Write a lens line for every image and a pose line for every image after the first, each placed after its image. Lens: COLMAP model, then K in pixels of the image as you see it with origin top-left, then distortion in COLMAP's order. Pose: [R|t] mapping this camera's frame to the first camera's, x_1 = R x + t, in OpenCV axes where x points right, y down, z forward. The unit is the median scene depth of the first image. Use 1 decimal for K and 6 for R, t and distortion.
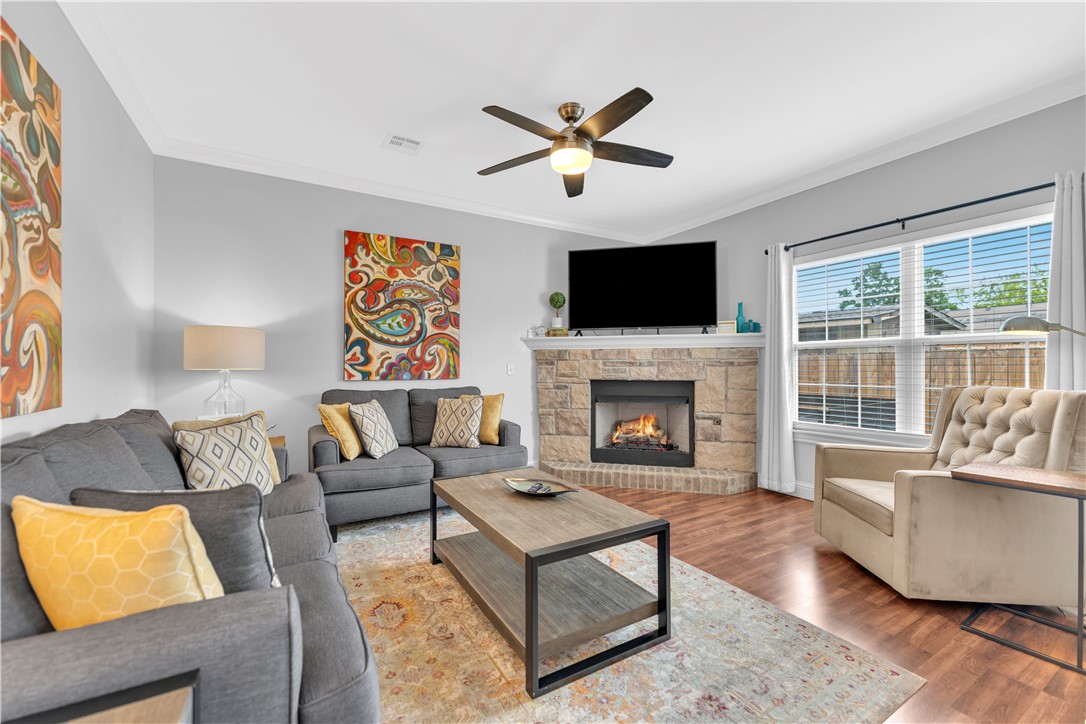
lens RADIAL K [[445.7, 0, 547.5], [0, 445.7, 363.9], [0, 0, 1]] dist [0.003572, -0.000996]
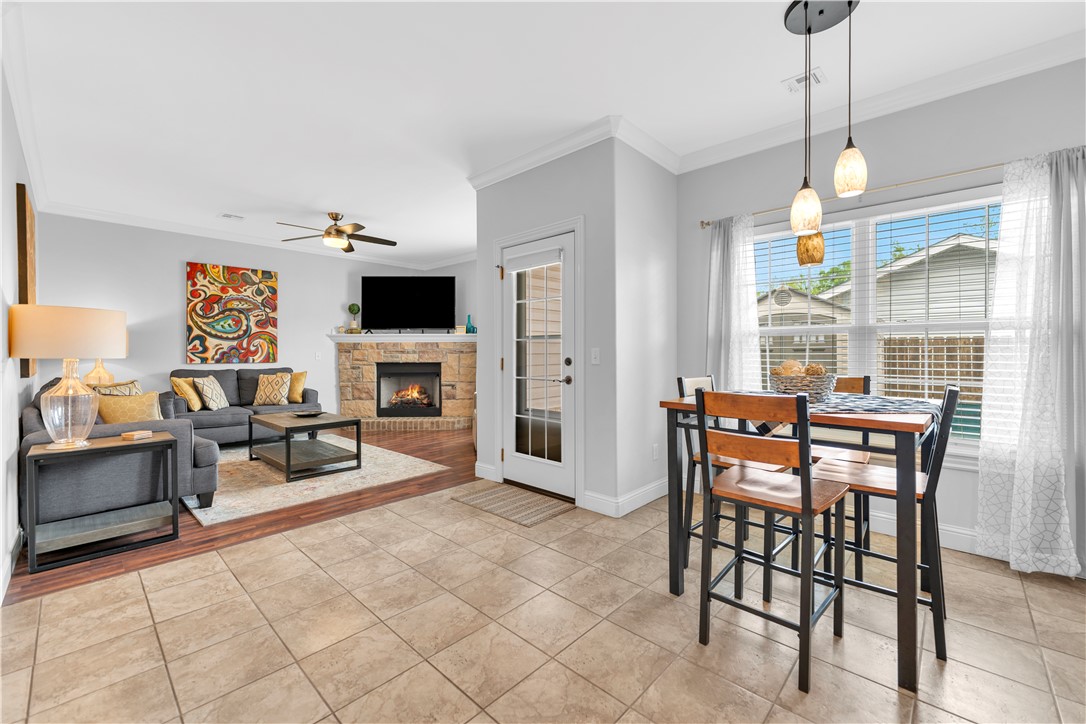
lens RADIAL K [[445.7, 0, 539.1], [0, 445.7, 354.1], [0, 0, 1]] dist [0.003572, -0.000996]
pose [[0.961619, -0.002088, 0.274380, 0.236212], [0.000927, 0.999990, 0.004359, 0.000749], [-0.274386, -0.003937, 0.961612, -0.673367]]
